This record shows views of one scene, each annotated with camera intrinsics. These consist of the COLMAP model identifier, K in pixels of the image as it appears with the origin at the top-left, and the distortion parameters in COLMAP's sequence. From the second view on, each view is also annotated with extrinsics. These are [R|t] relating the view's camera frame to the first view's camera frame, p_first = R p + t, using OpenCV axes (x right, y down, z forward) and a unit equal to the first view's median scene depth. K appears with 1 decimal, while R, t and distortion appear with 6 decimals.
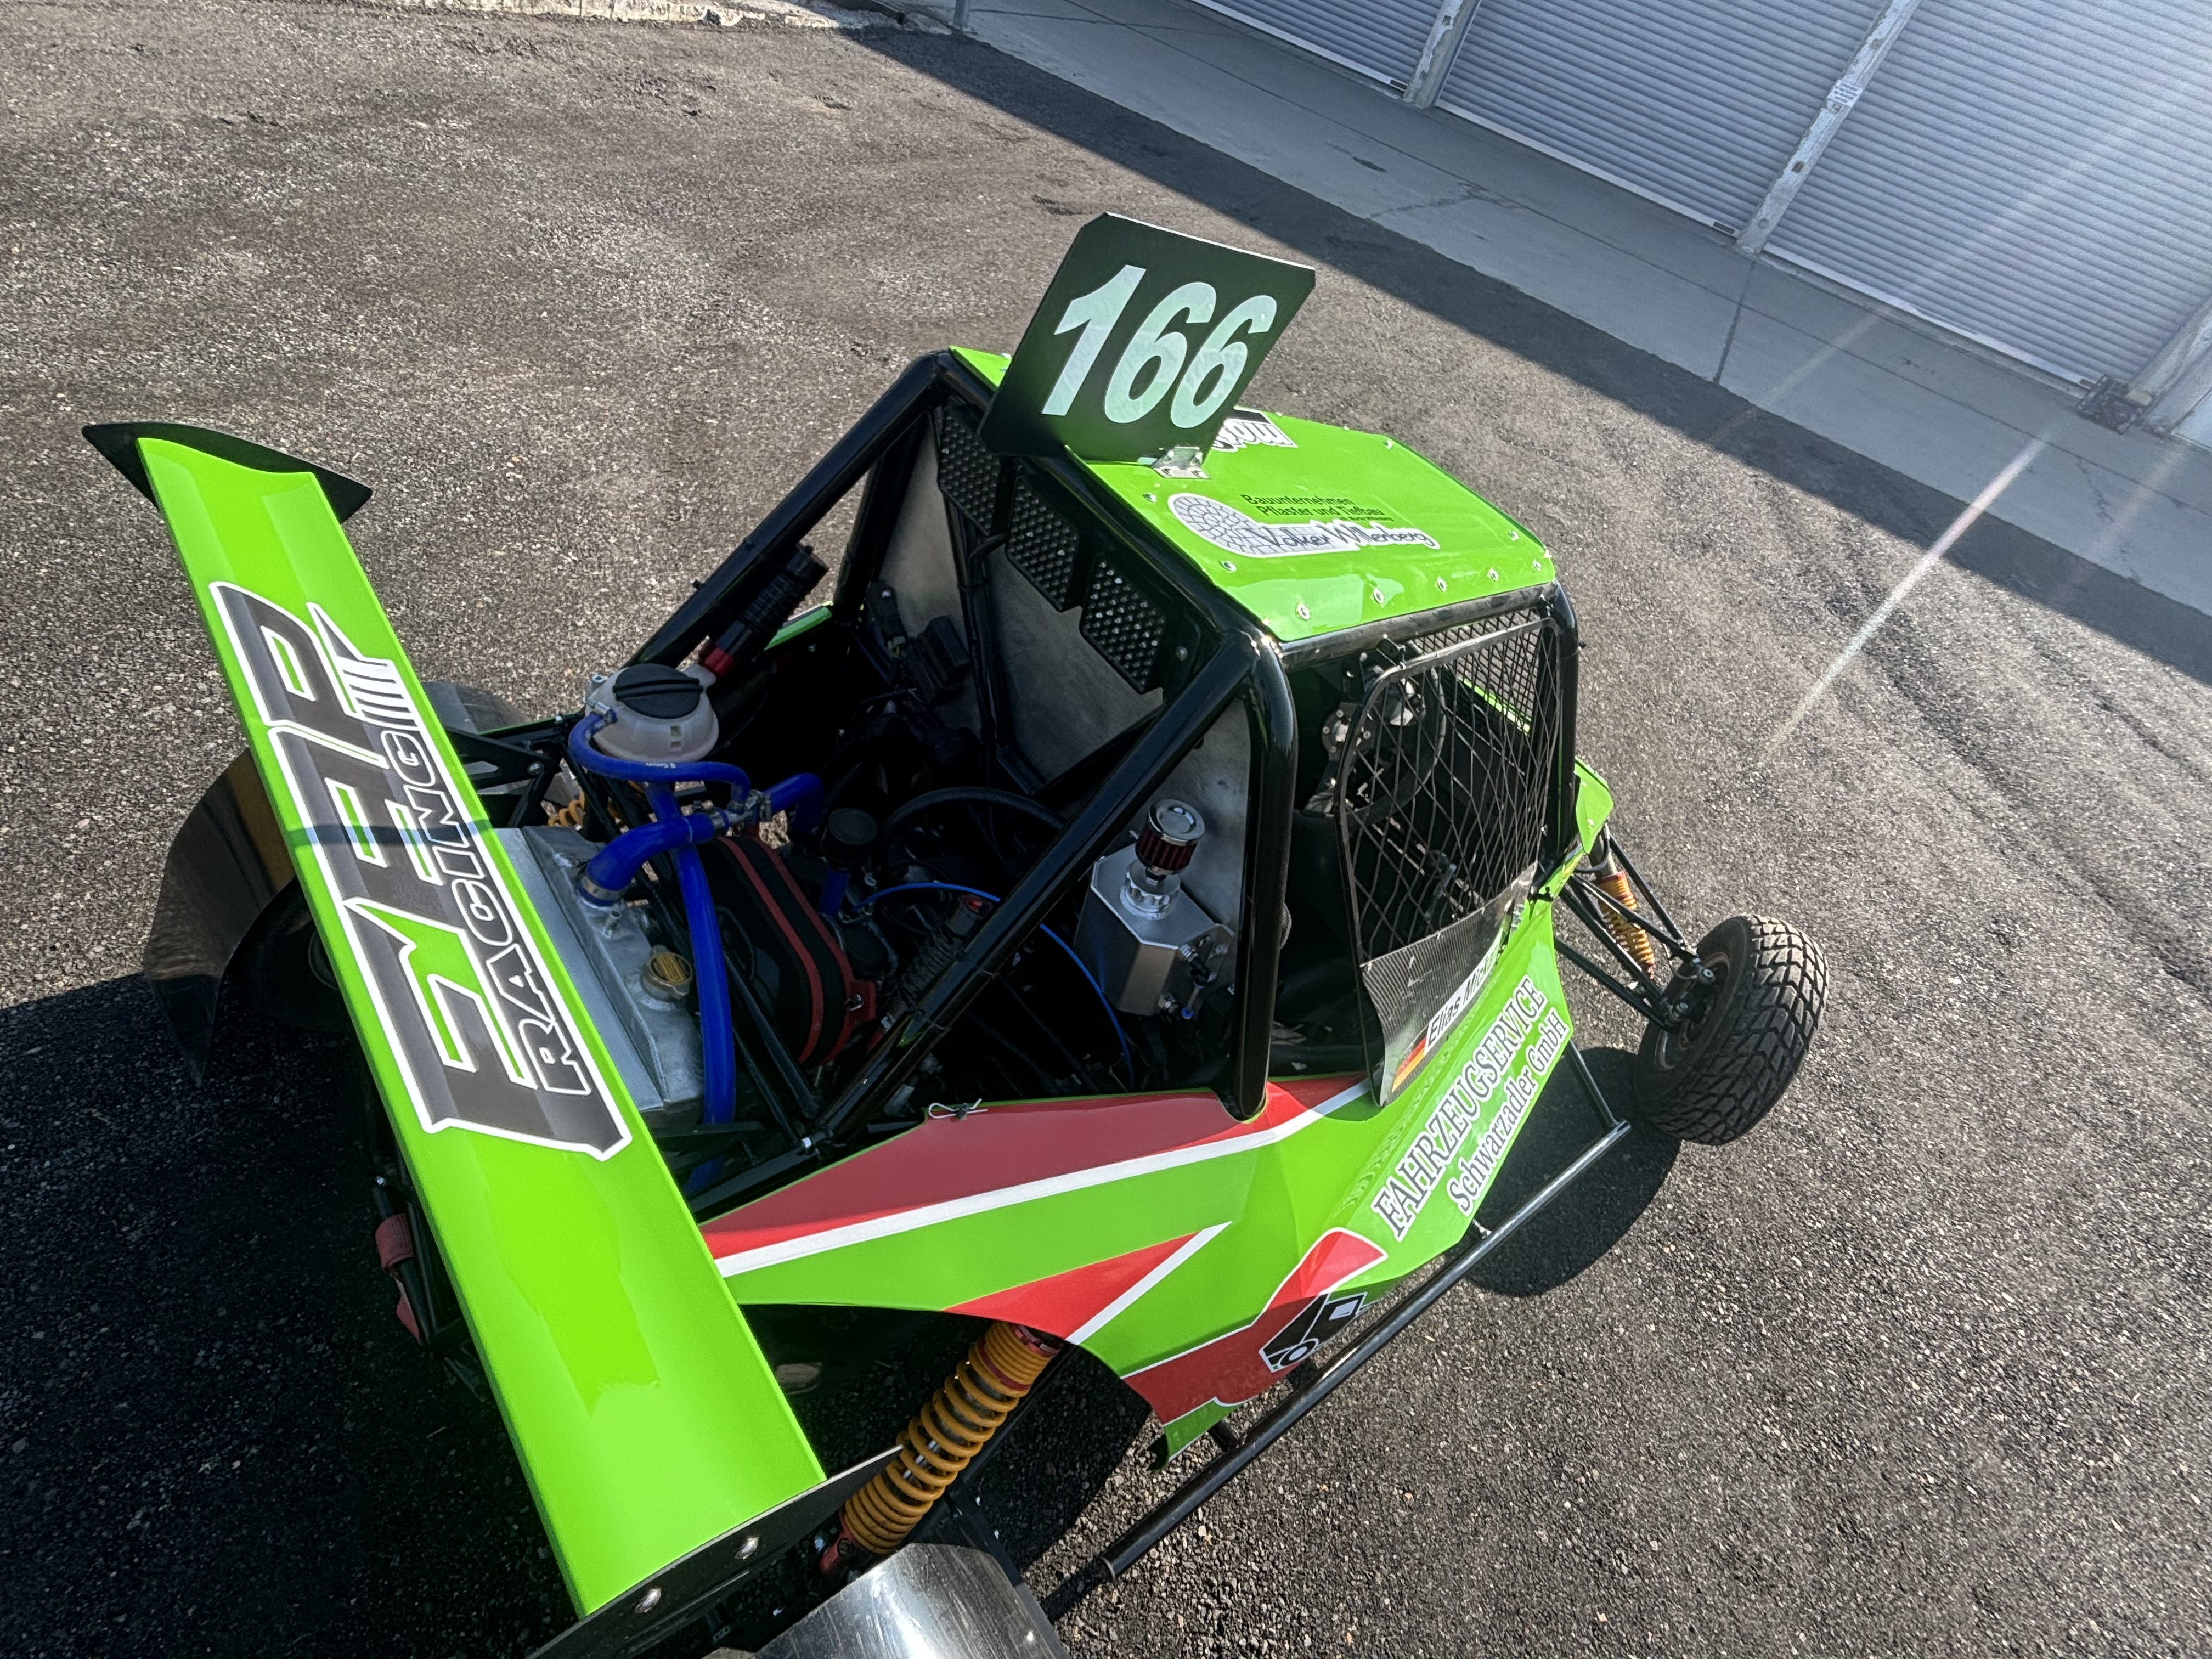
lens RADIAL K [[1140.1, 0, 1097.0], [0, 1140.1, 833.6], [0, 0, 1]] dist [-0.021634, 0.015719]
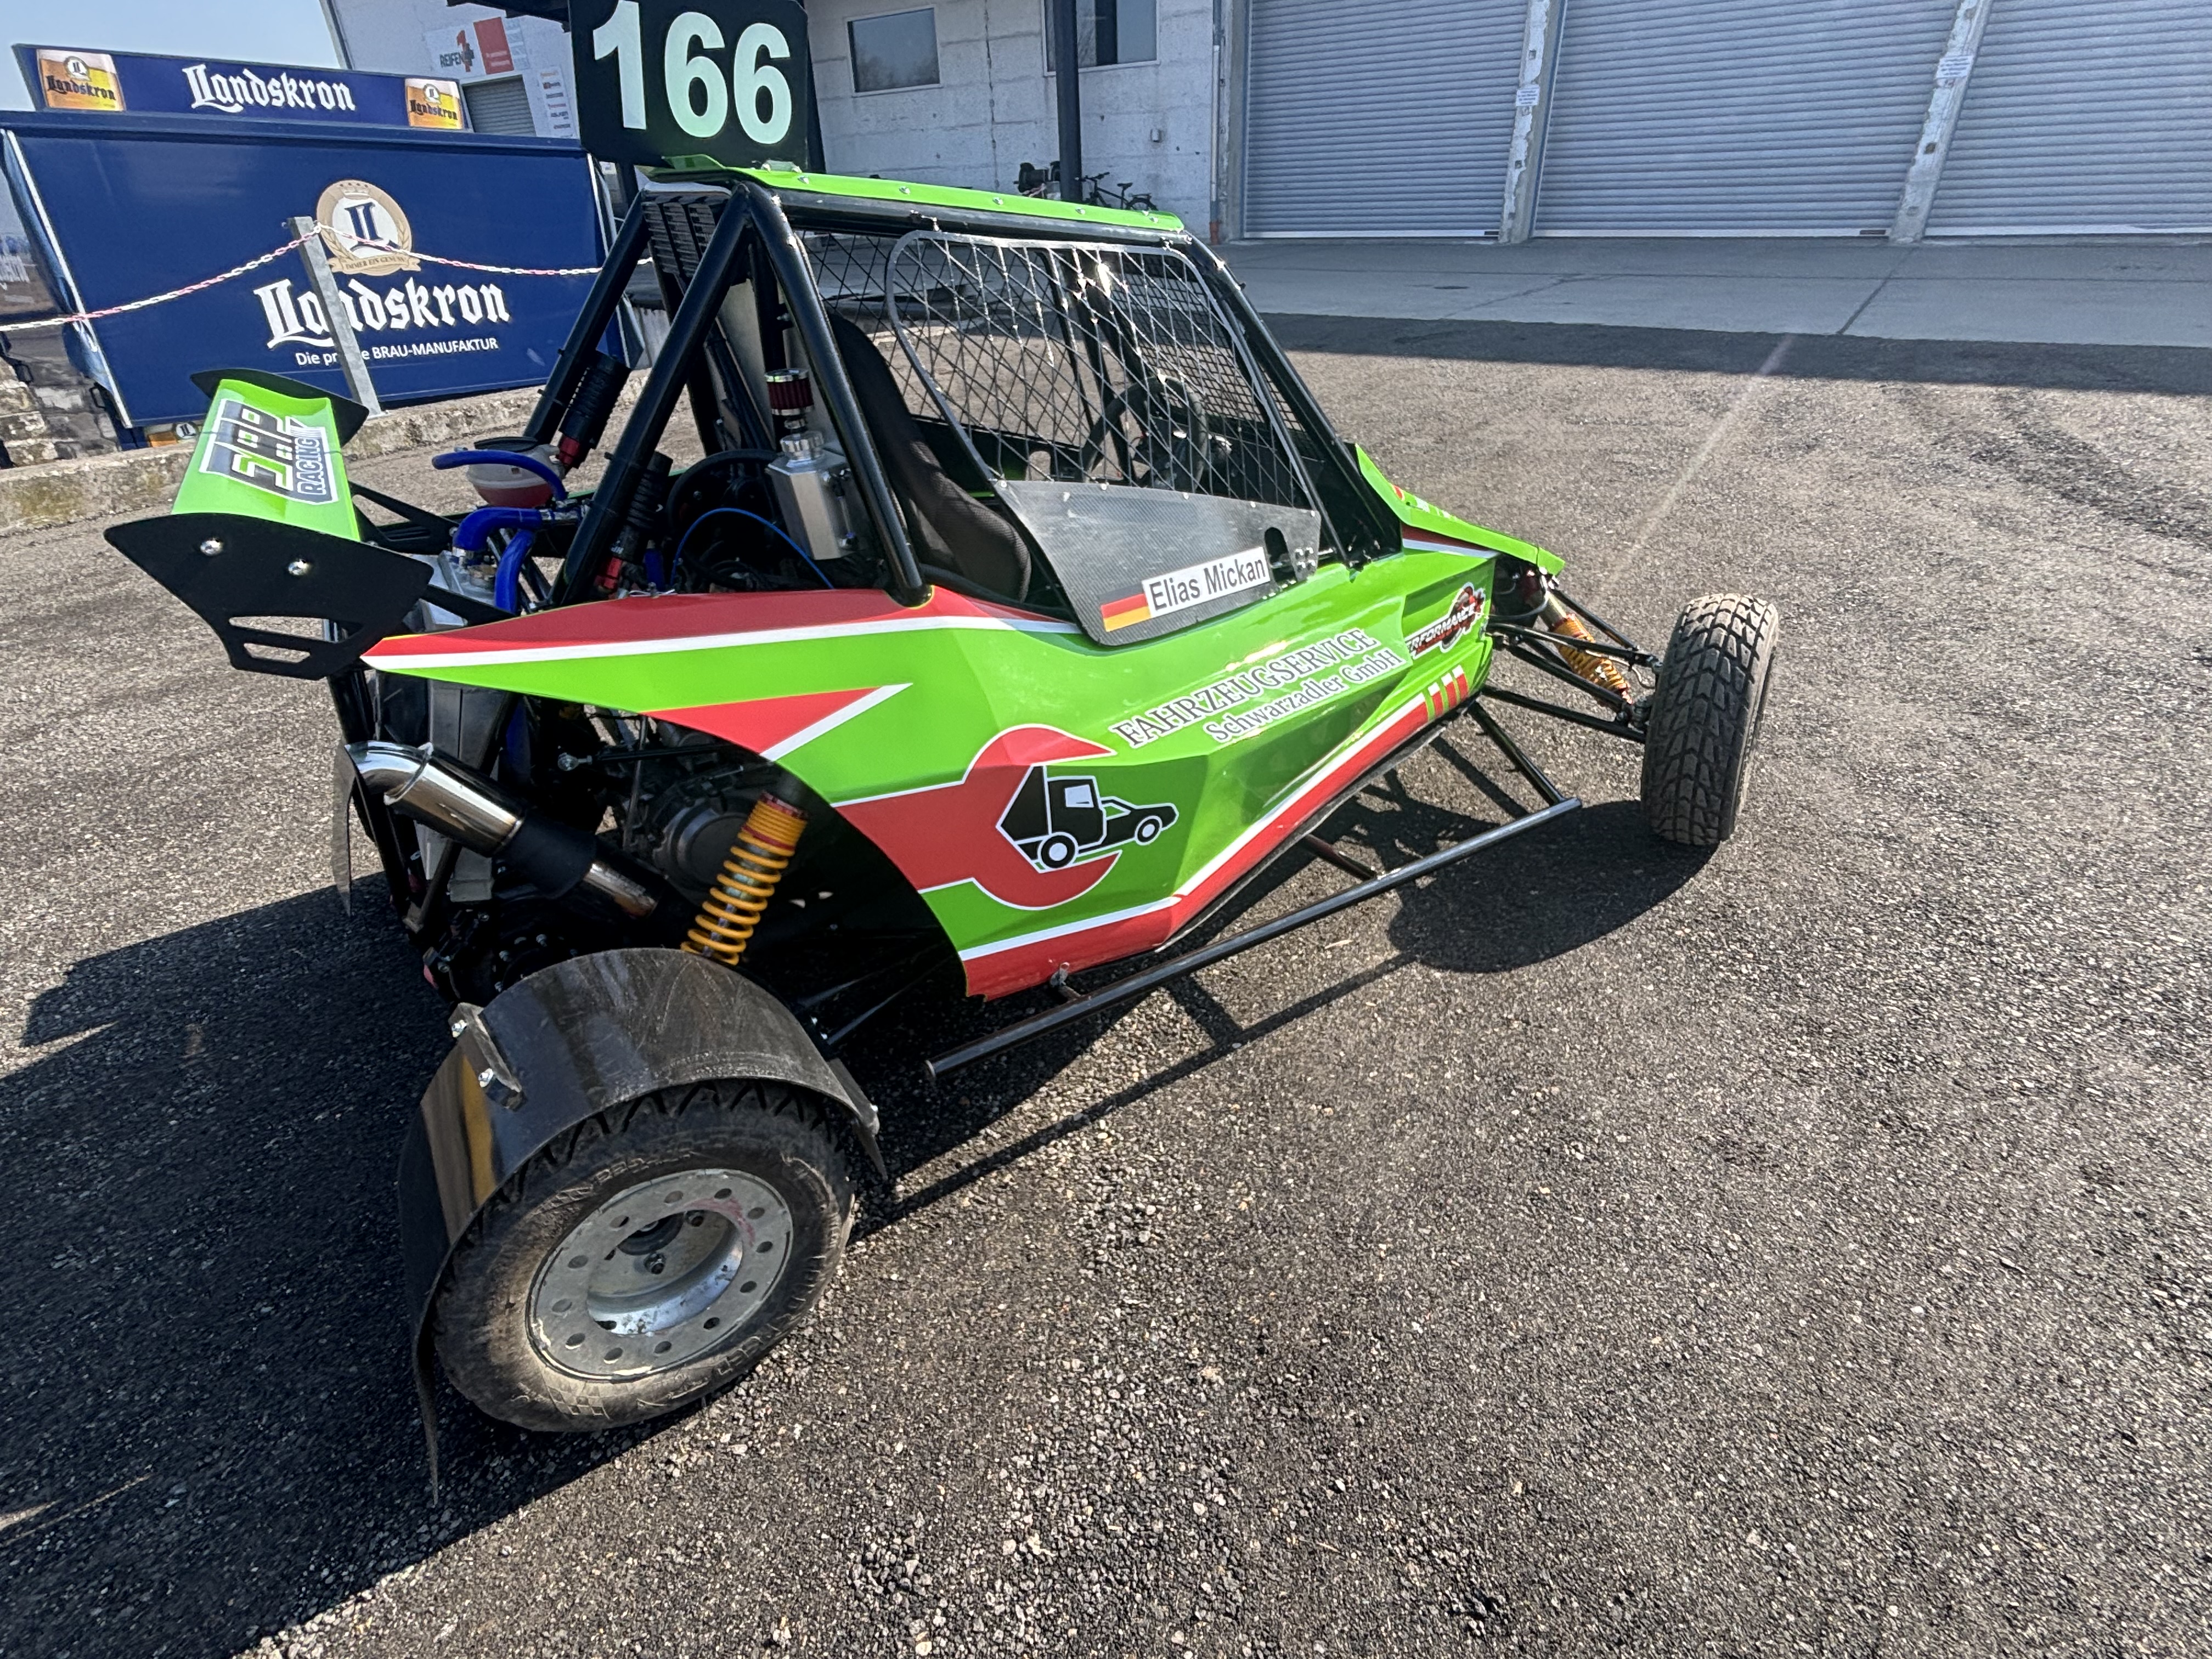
lens RADIAL K [[1128.1, 0, 1096.4], [0, 1128.1, 831.4], [0, 0, 1]] dist [-0.001691, 0.002002]
pose [[0.941106, -0.230480, -0.247383, 0.373663], [0.171322, 0.955841, -0.238780, 0.534822], [0.291492, 0.182335, 0.939035, -0.041936]]
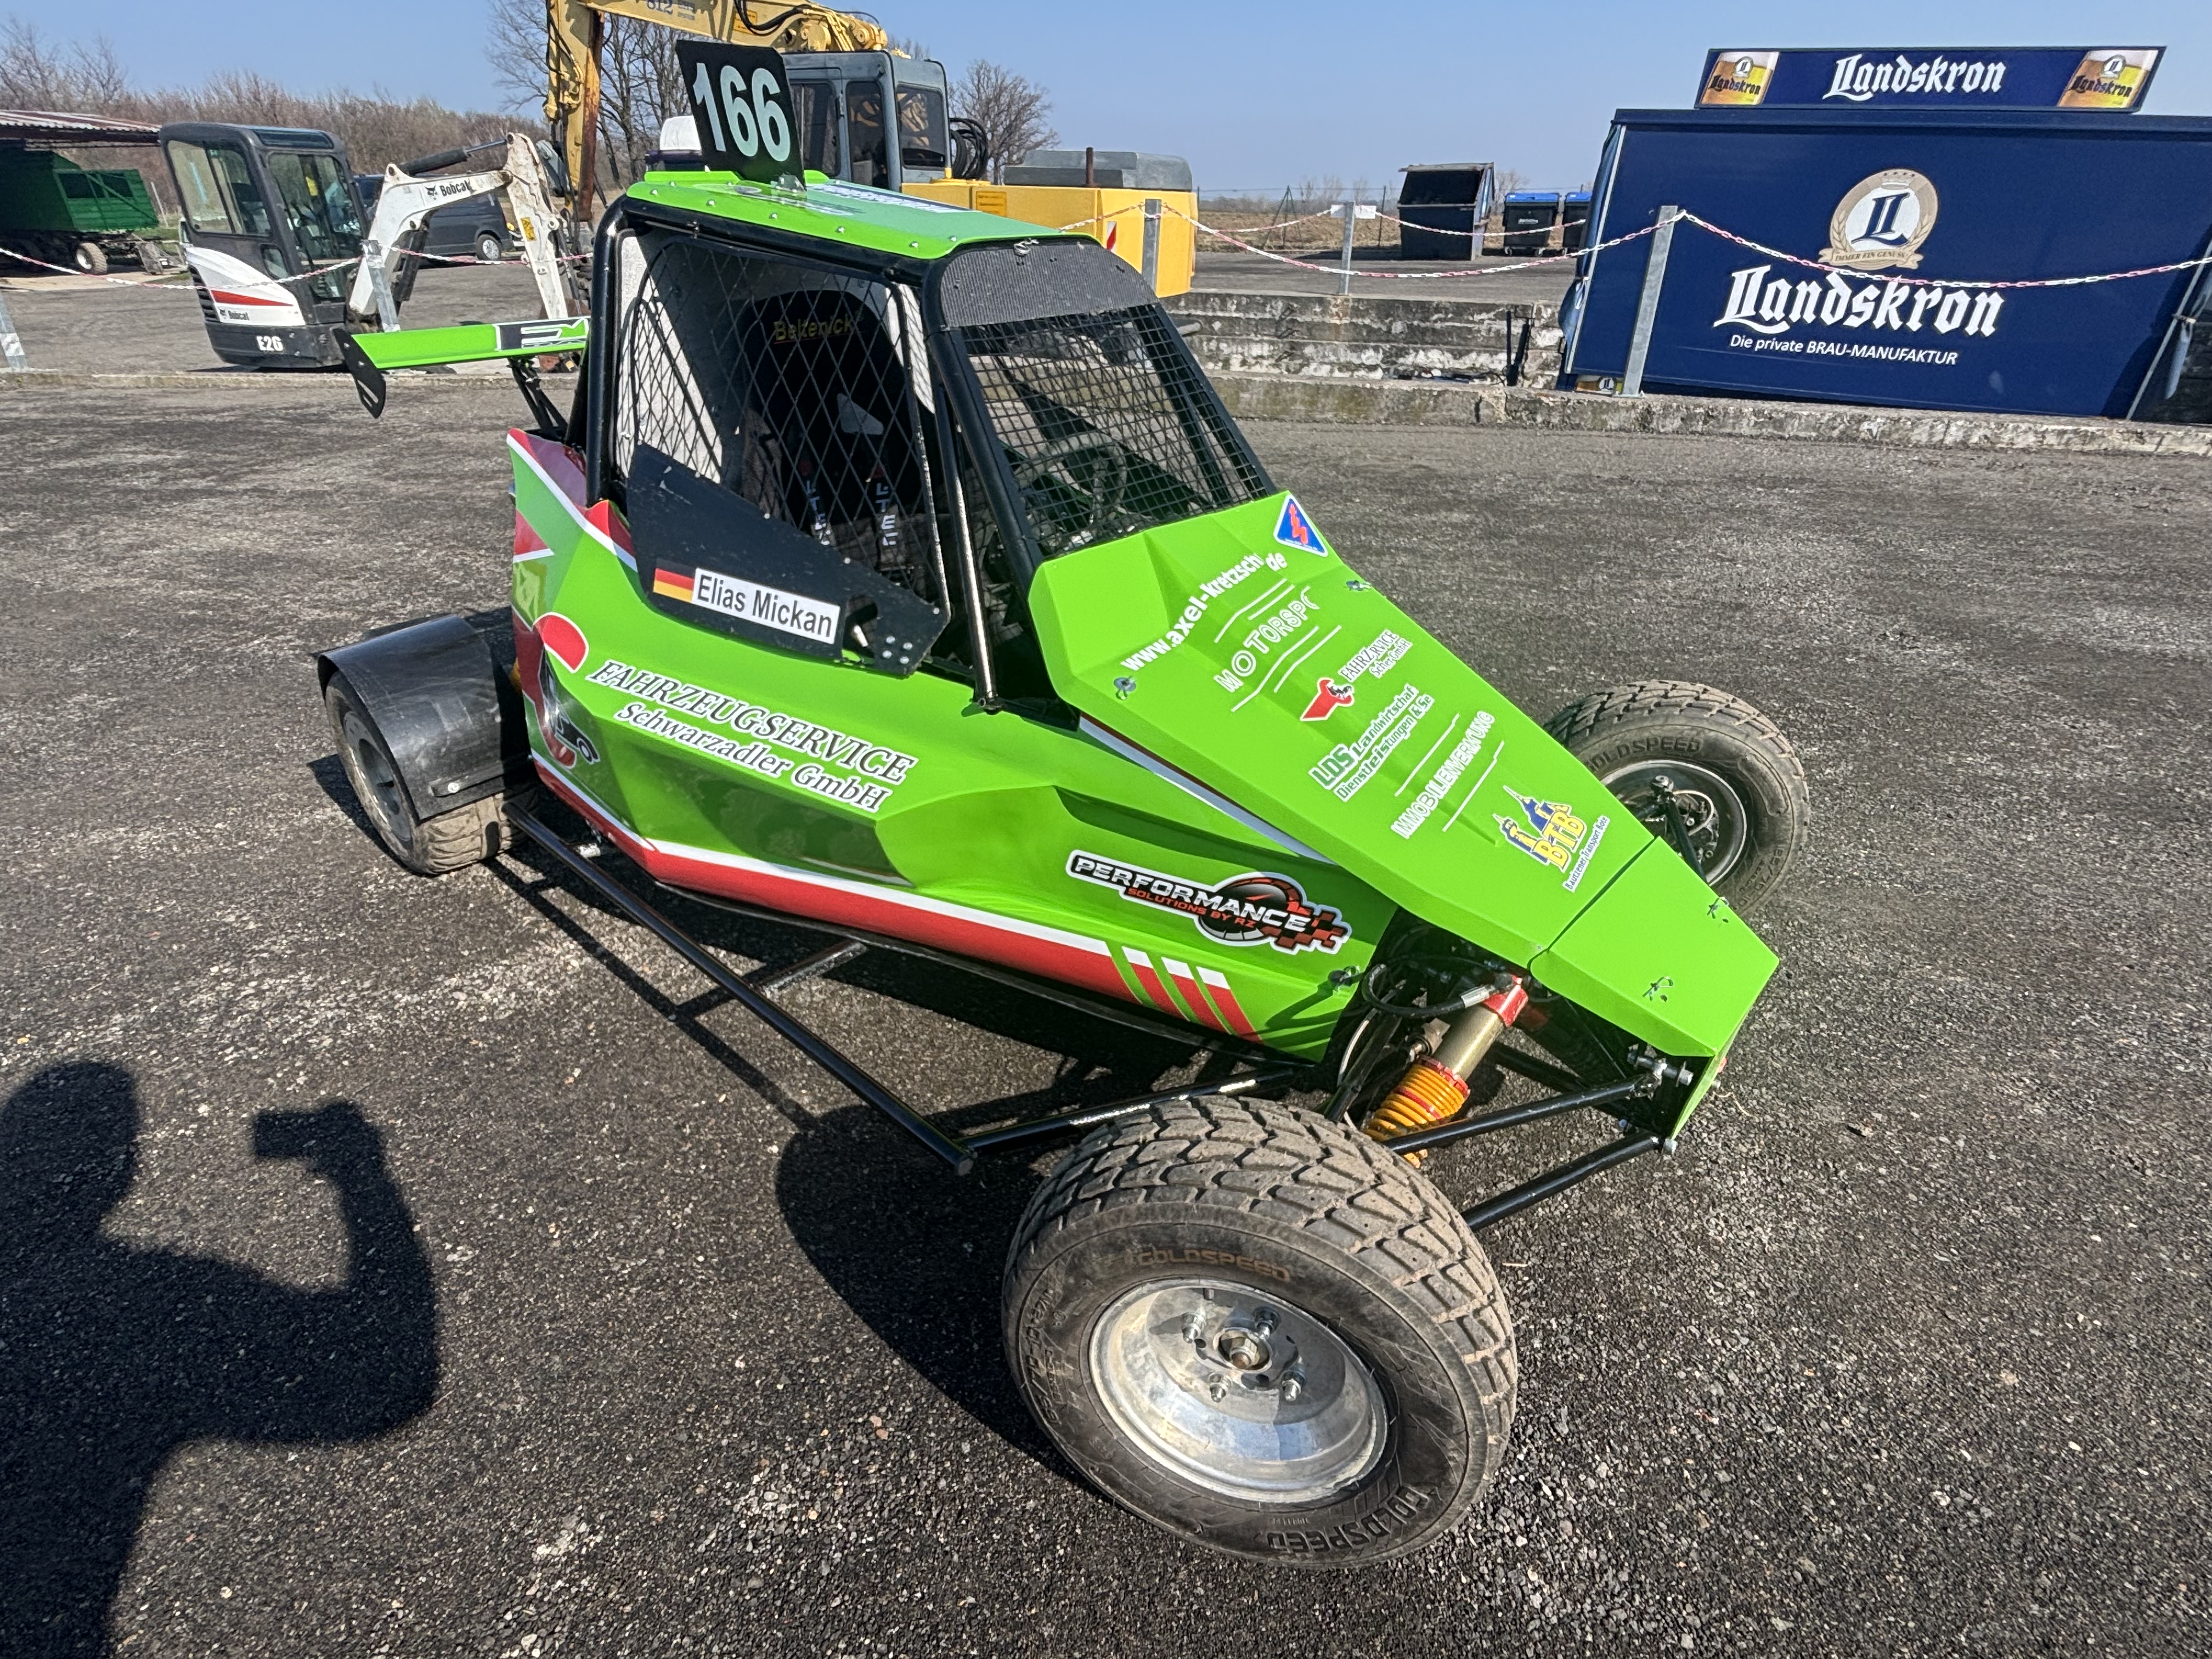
lens RADIAL K [[1140.1, 0, 1097.0], [0, 1140.1, 833.6], [0, 0, 1]] dist [-0.021634, 0.015719]
pose [[0.144525, 0.208866, -0.967206, 1.283974], [-0.626335, 0.776035, 0.073992, 0.018649], [0.766040, 0.595101, 0.242977, 0.950382]]
